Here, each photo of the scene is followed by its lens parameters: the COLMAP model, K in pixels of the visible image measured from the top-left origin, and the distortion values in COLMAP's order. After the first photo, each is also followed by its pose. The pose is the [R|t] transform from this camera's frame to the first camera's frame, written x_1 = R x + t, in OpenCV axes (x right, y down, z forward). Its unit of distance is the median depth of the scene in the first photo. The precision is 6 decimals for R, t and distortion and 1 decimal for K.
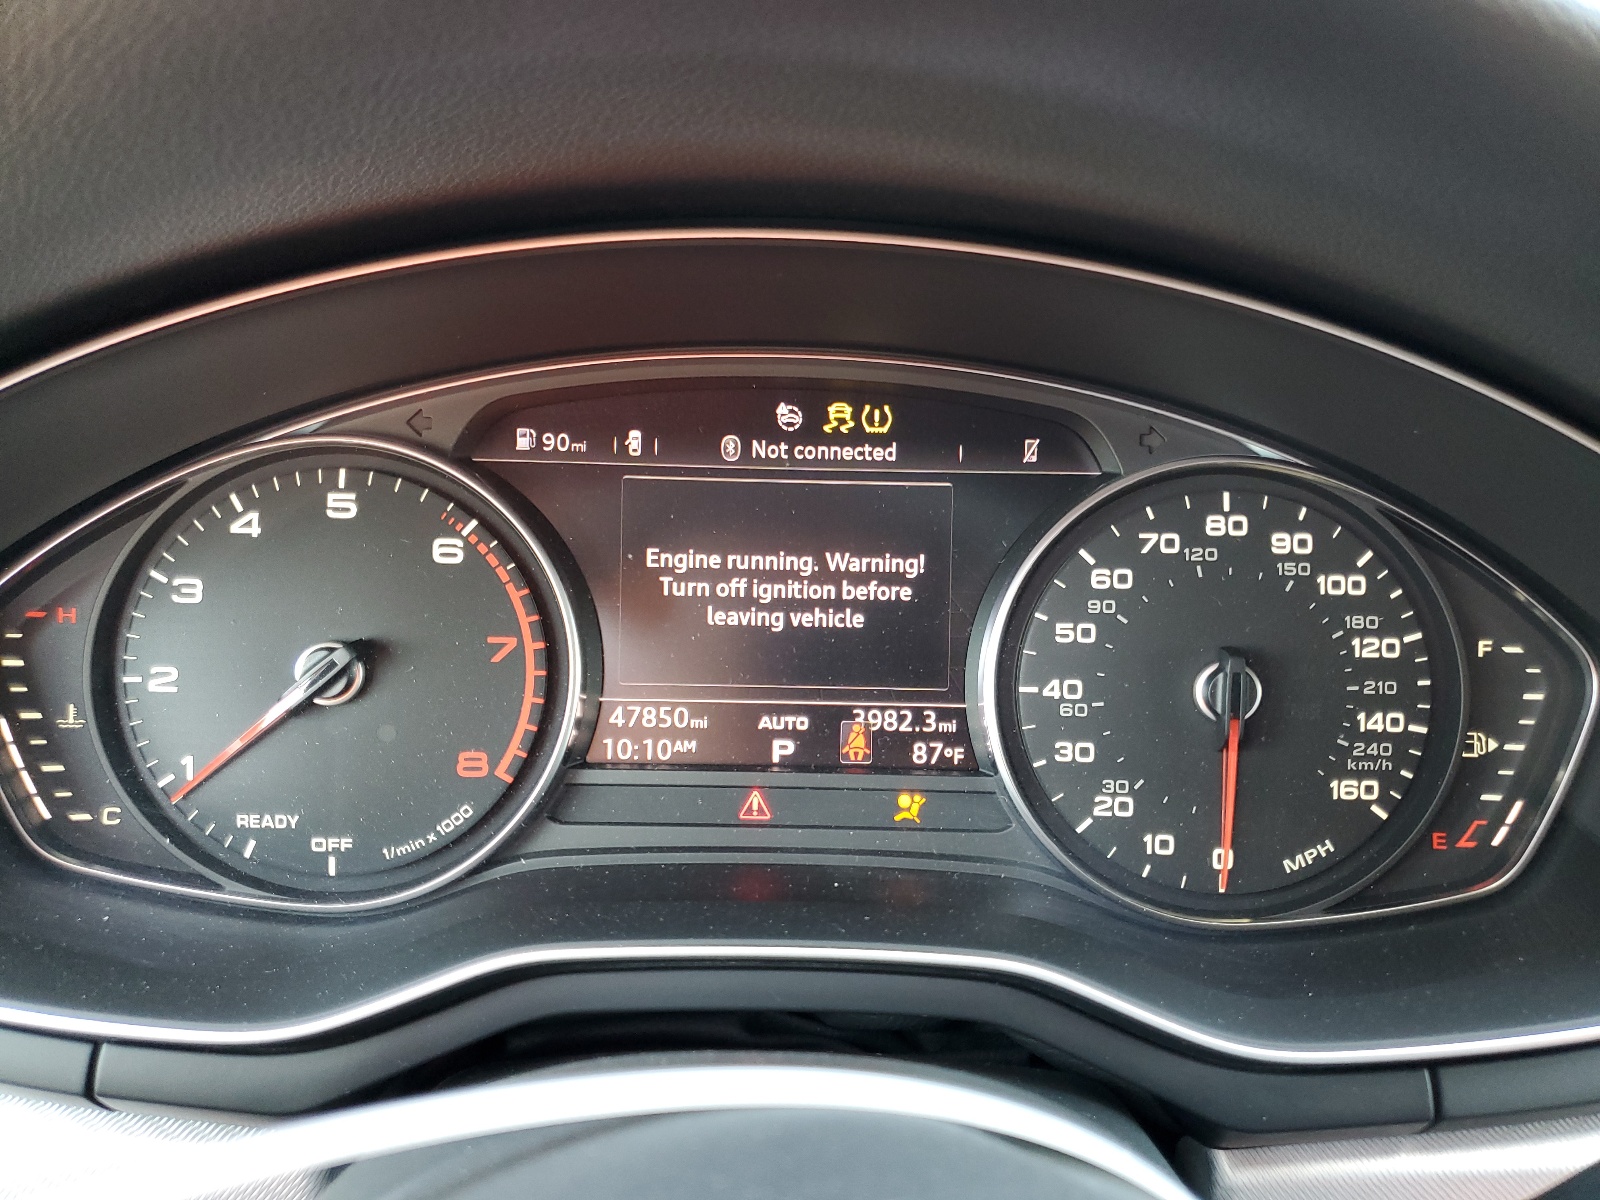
lens RADIAL K [[1218.5, 0, 801.9], [0, 1218.5, 602.7], [0, 0, 1]] dist [-0.012839, -0.004959]
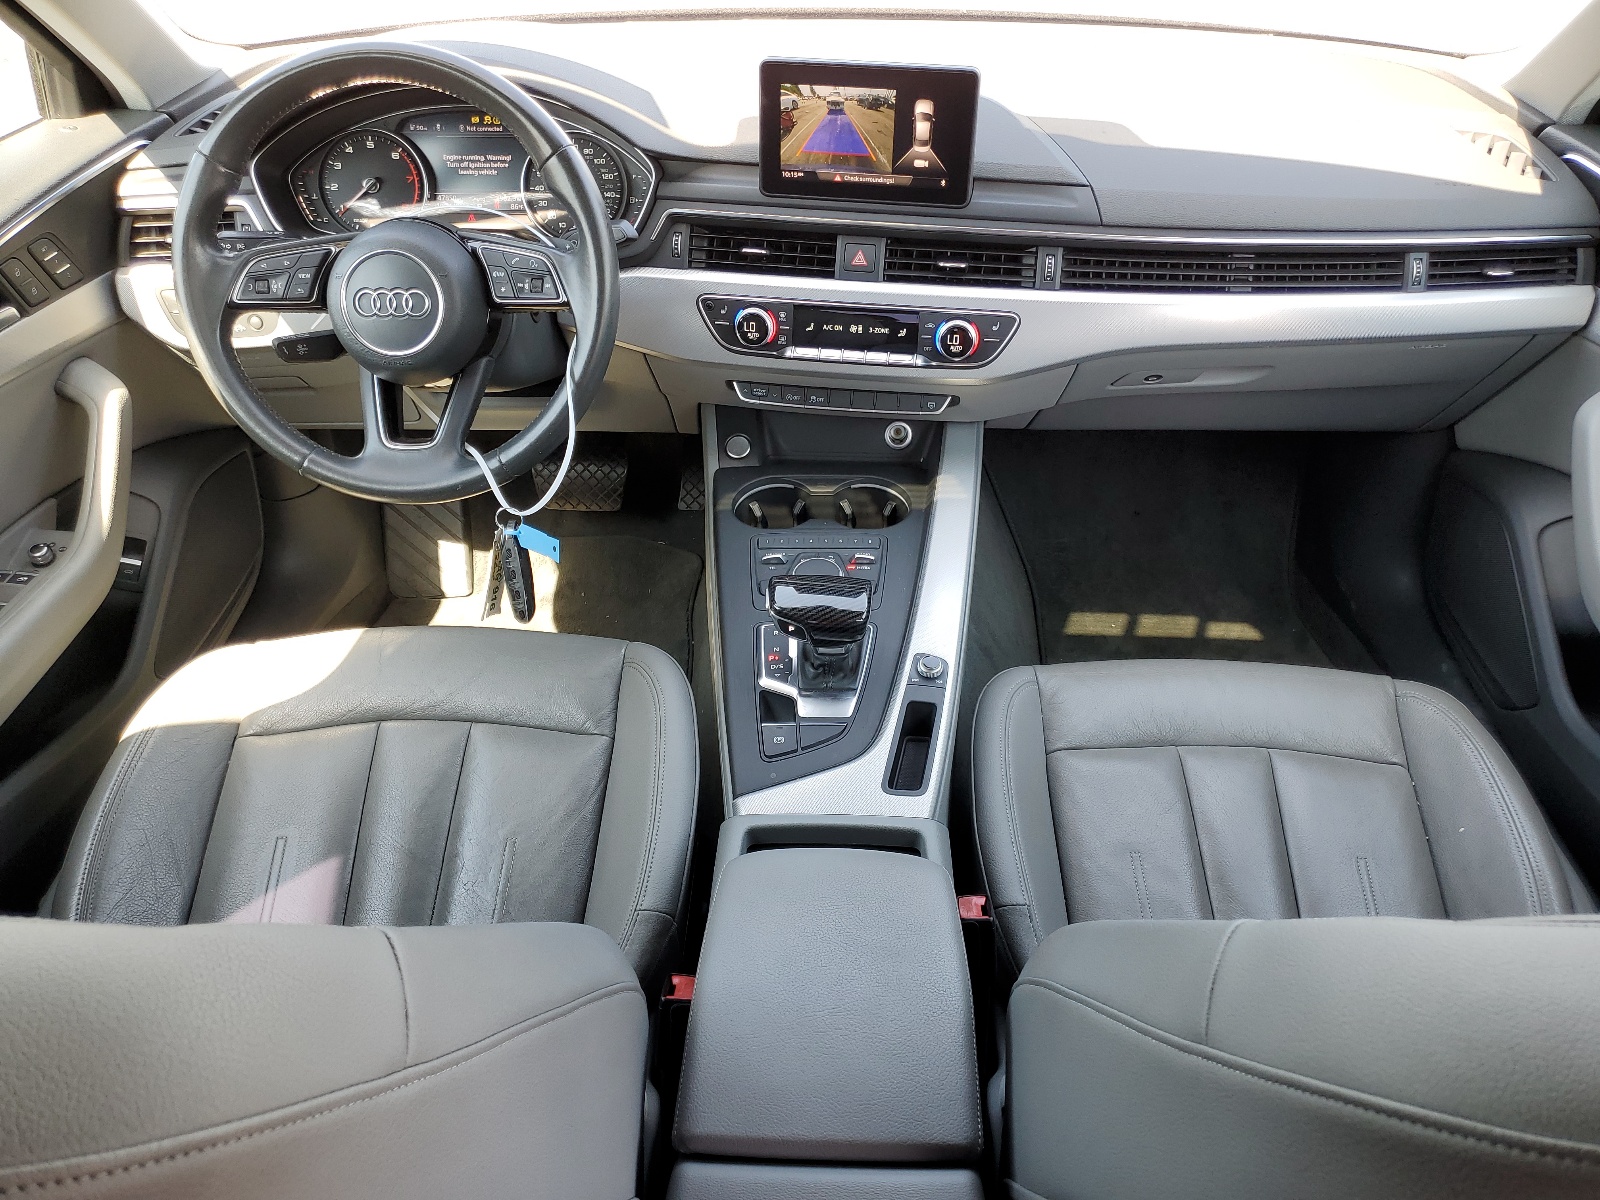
lens RADIAL K [[1218.5, 0, 796.6], [0, 1218.5, 599.4], [0, 0, 1]] dist [-0.012839, -0.004959]
pose [[0.997635, 0.014620, -0.067157, 1.365777], [0.005207, 0.958228, 0.285958, 0.229146], [0.068532, -0.285631, 0.955886, -3.285904]]
